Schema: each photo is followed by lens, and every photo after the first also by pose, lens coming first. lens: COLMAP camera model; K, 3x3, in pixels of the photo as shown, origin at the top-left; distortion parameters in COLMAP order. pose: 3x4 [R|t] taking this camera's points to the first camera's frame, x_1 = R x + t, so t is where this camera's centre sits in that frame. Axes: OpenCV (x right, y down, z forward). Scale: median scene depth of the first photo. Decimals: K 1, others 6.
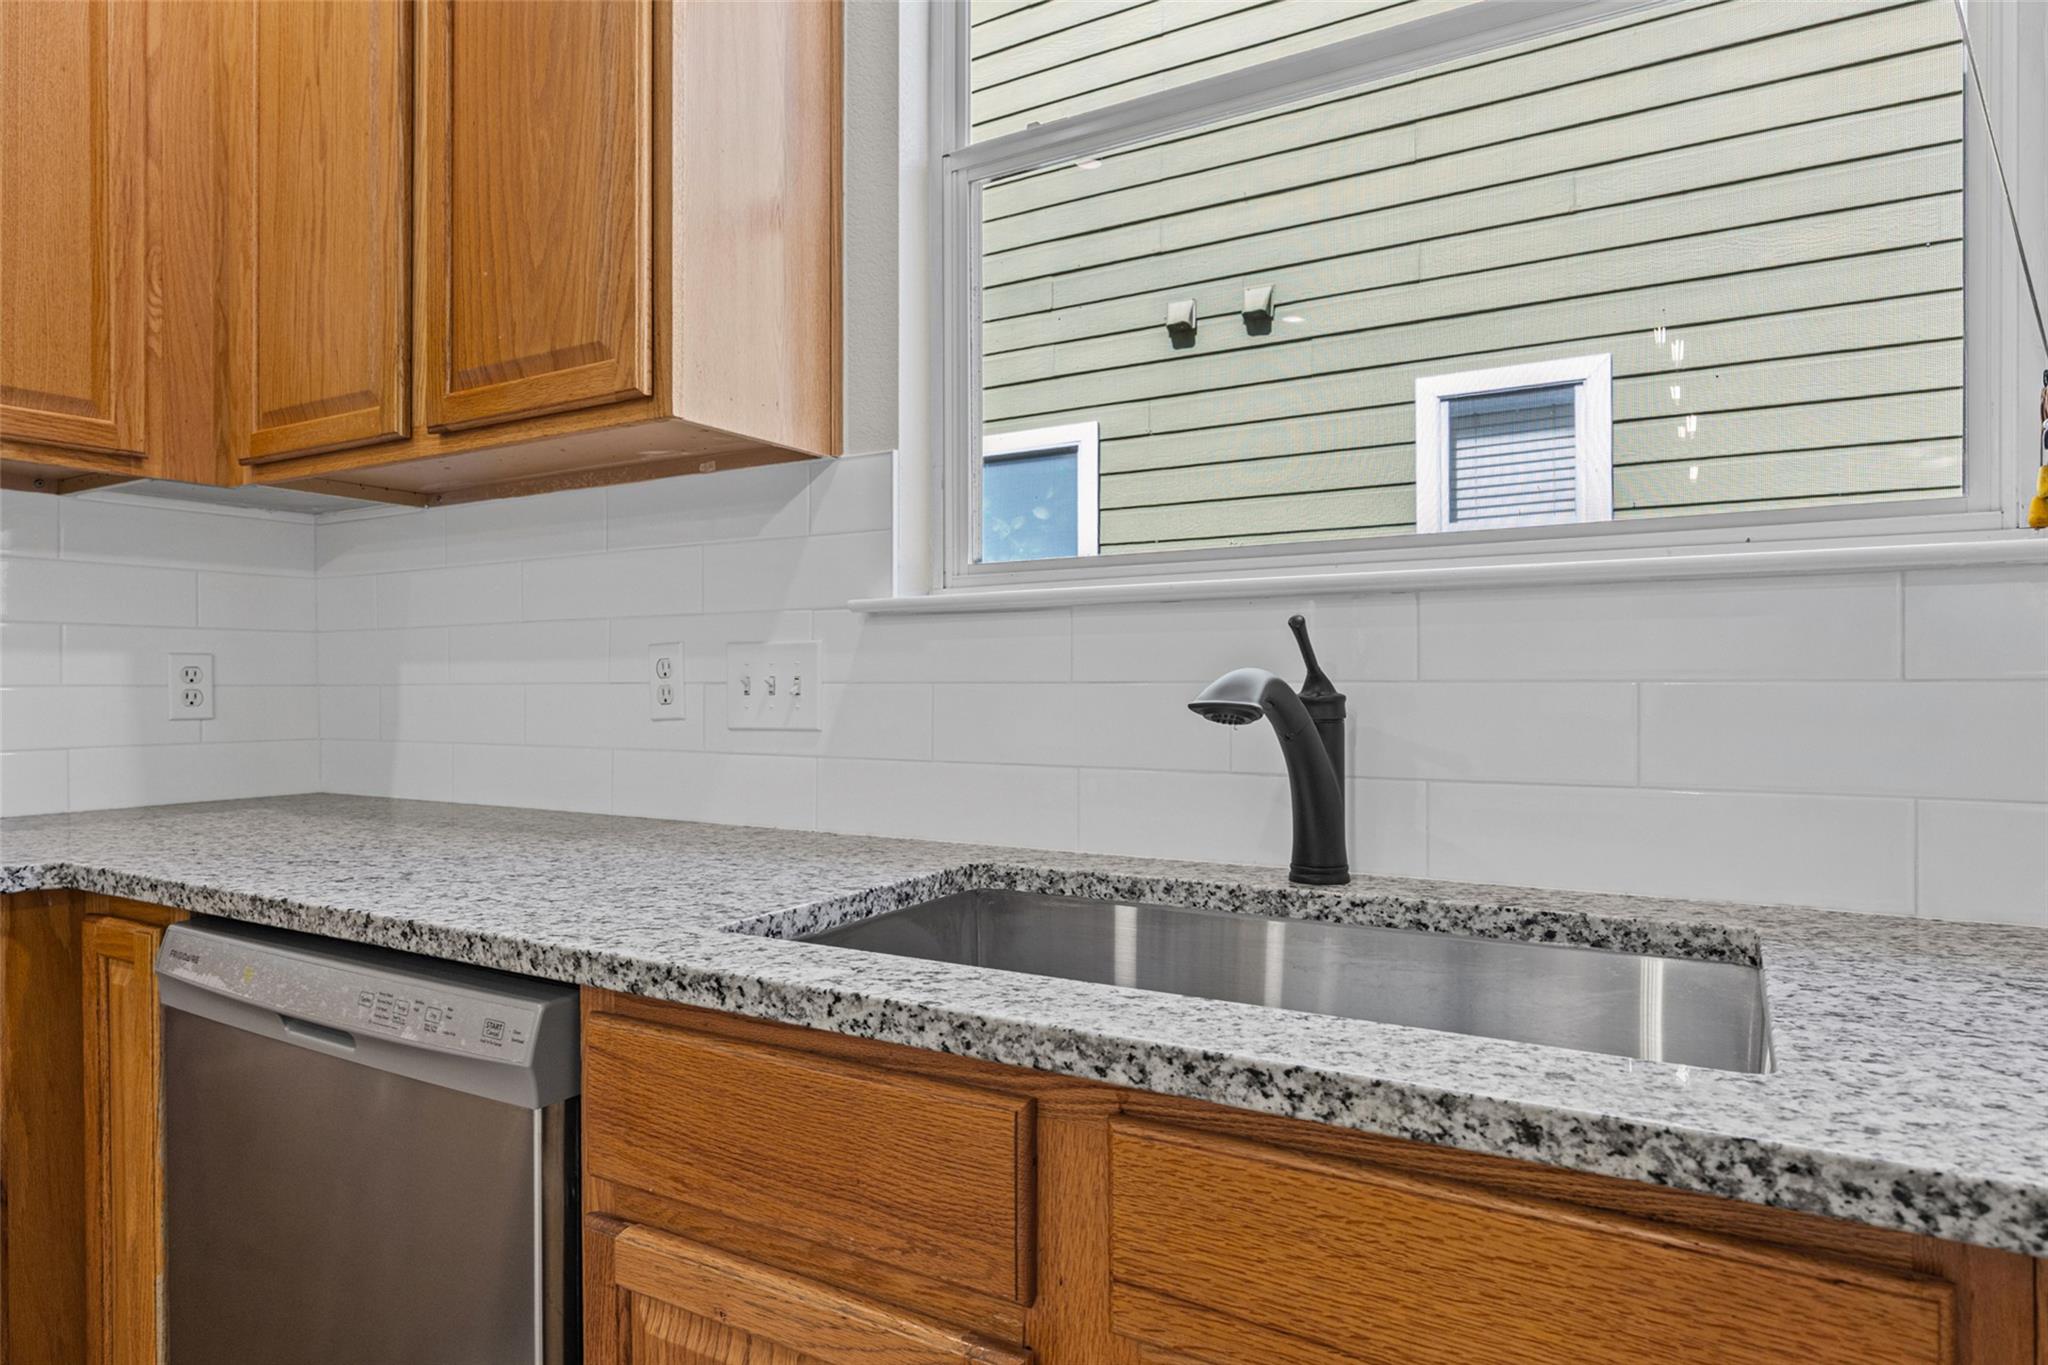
lens RADIAL K [[1194.7, 0, 1018.8], [0, 1194.7, 690.9], [0, 0, 1]] dist [-0.002235, -0.000467]
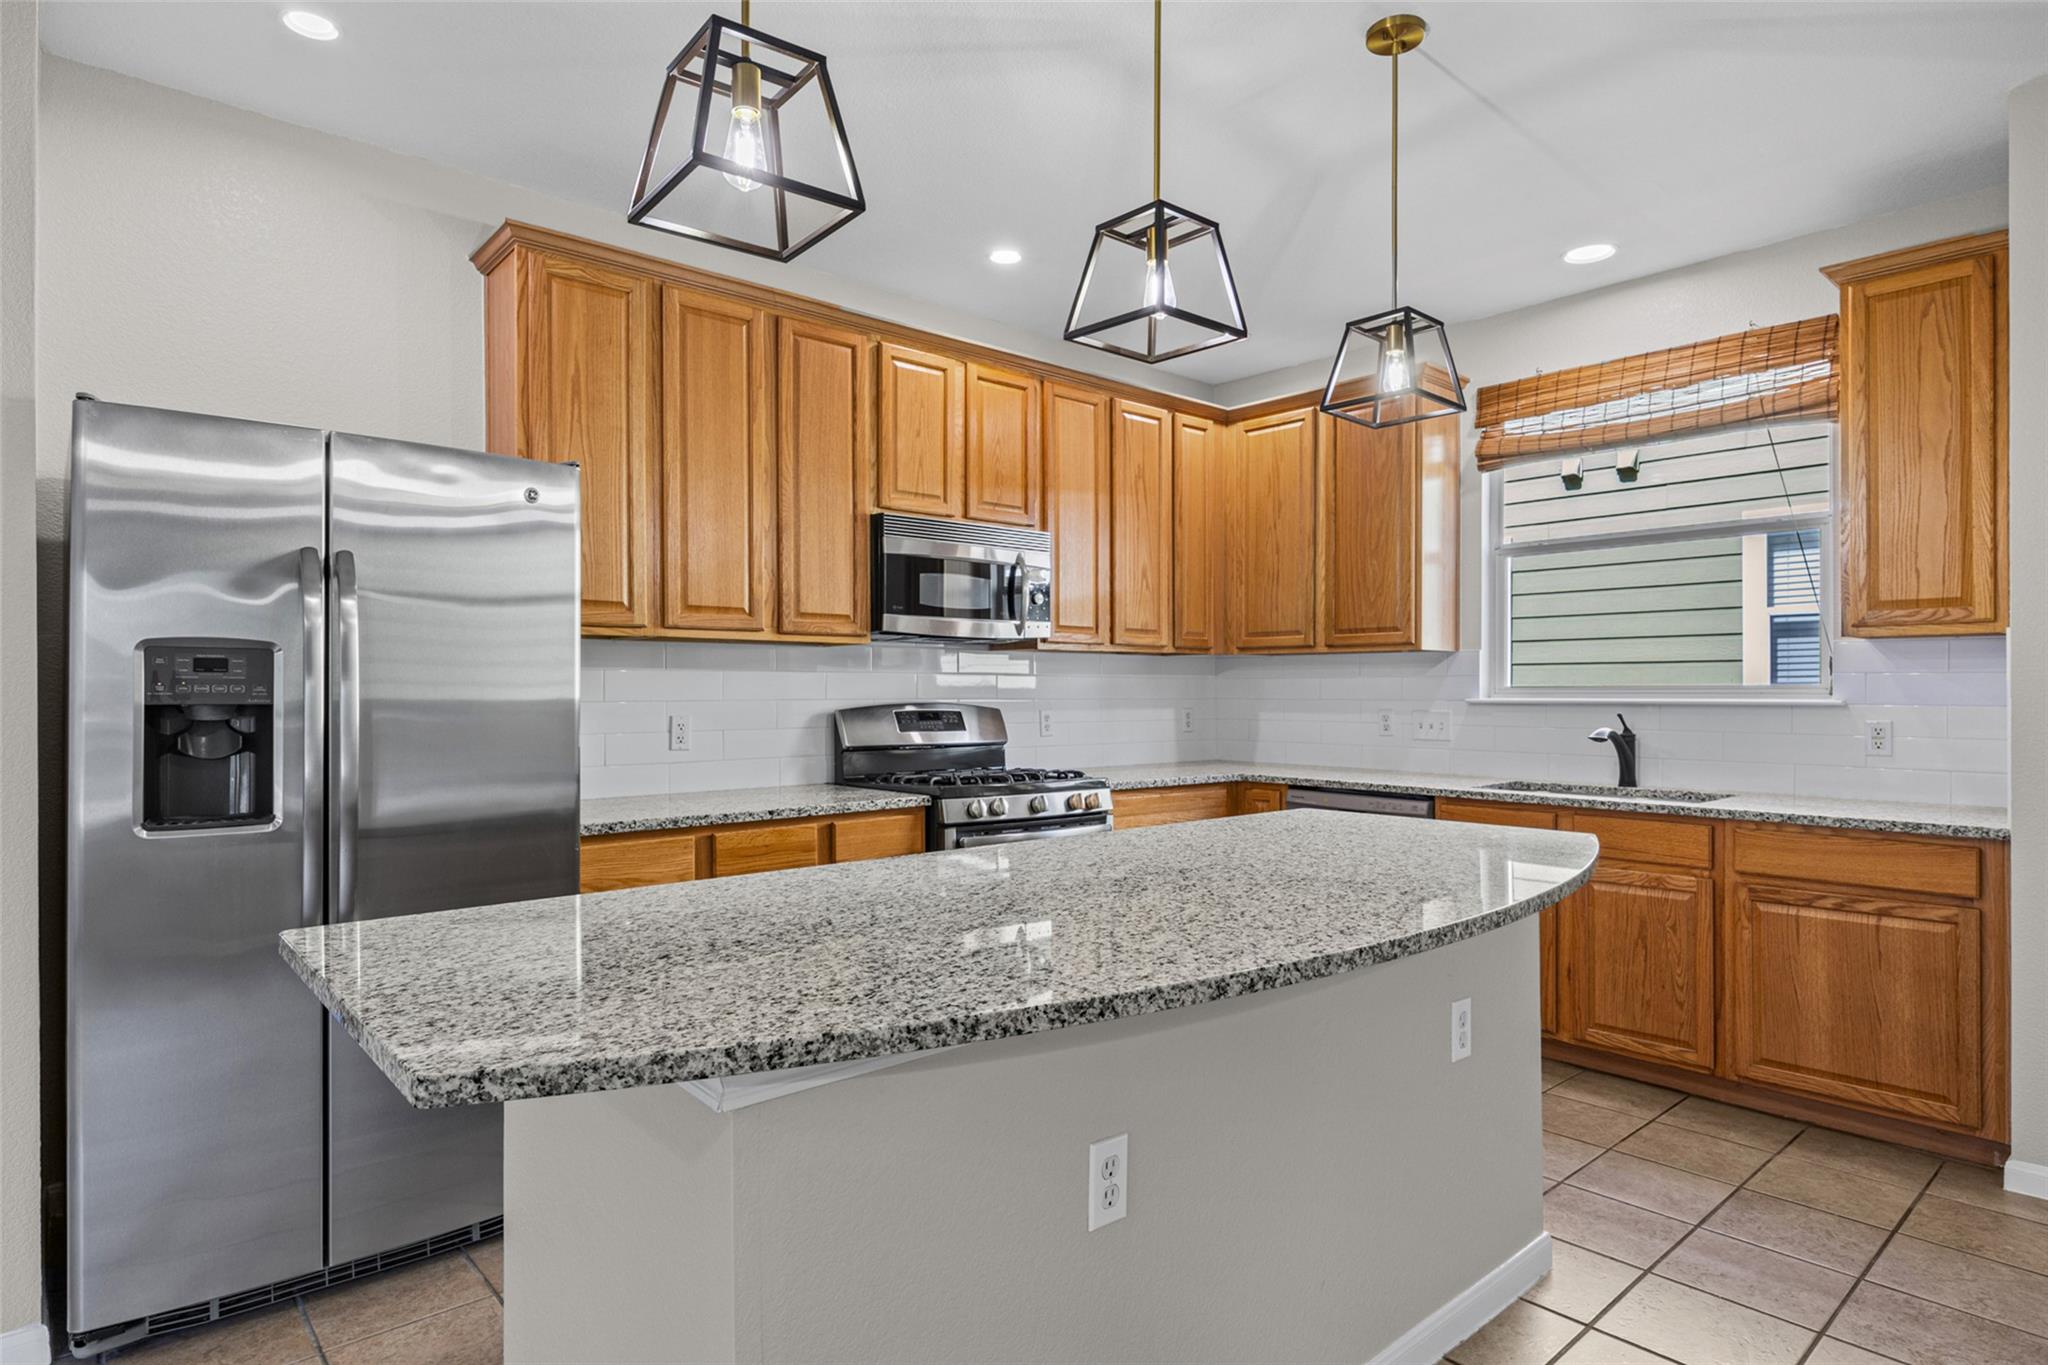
lens RADIAL K [[1110.8, 0, 1023.4], [0, 1110.8, 708.0], [0, 0, 1]] dist [-0.000409, -0.001128]
pose [[0.952403, 0.010261, -0.304671, -0.347685], [-0.006821, 0.999900, 0.012352, -0.079052], [0.304767, -0.009686, 0.952378, -2.057886]]
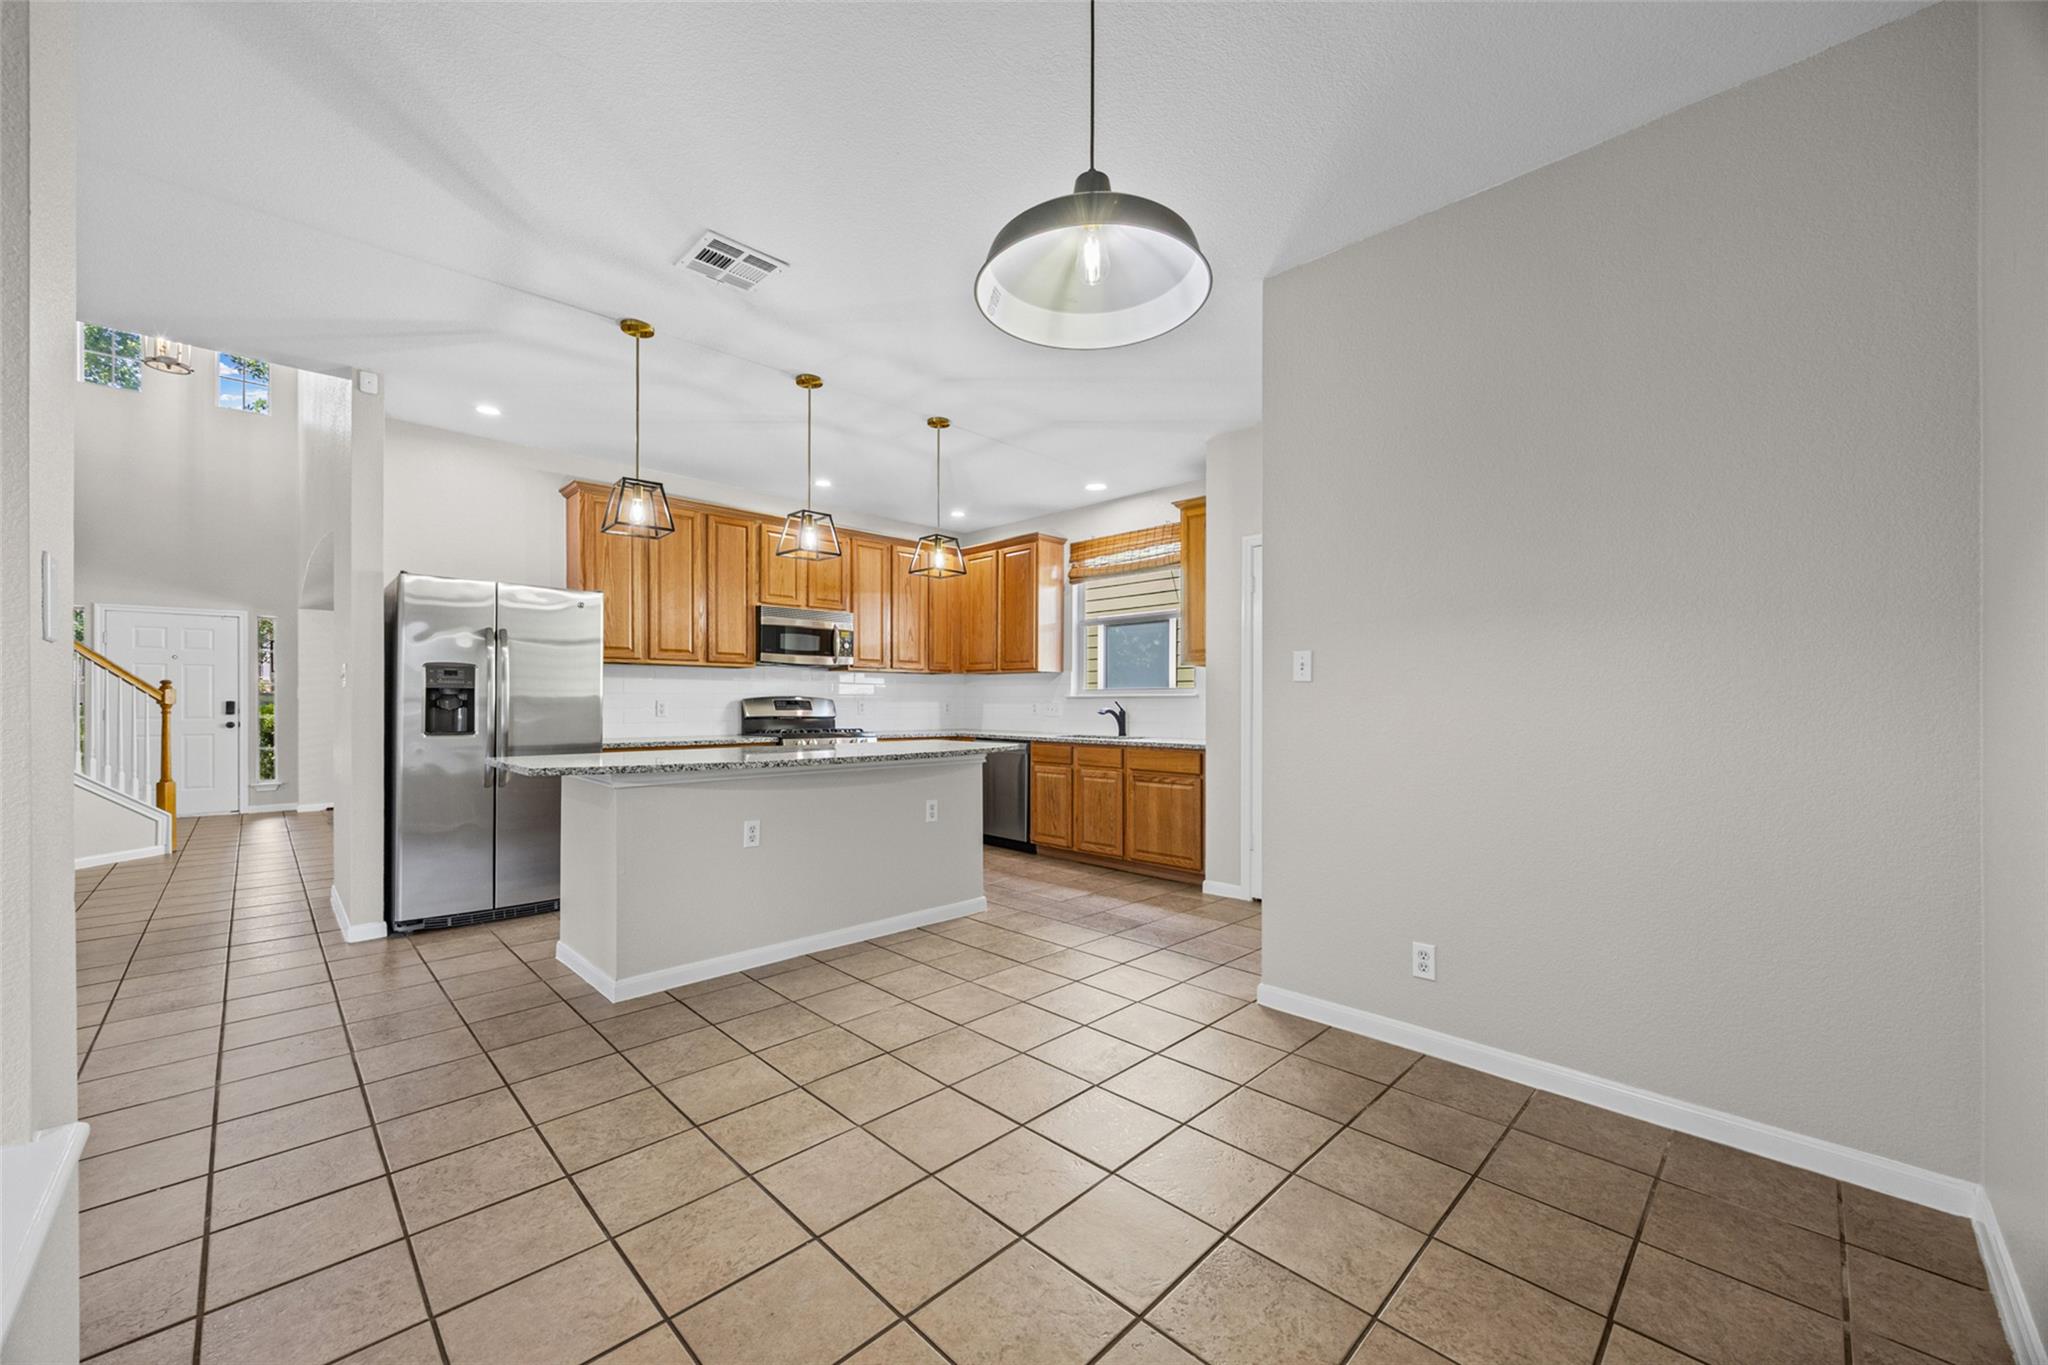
lens RADIAL K [[788.2, 0, 1020.3], [0, 788.2, 710.3], [0, 0, 1]] dist [0.000128, 0.000042]
pose [[0.966169, 0.009768, -0.257723, 0.695340], [-0.008731, 0.999949, 0.005166, -0.018240], [0.257760, -0.002741, 0.966205, -3.027719]]
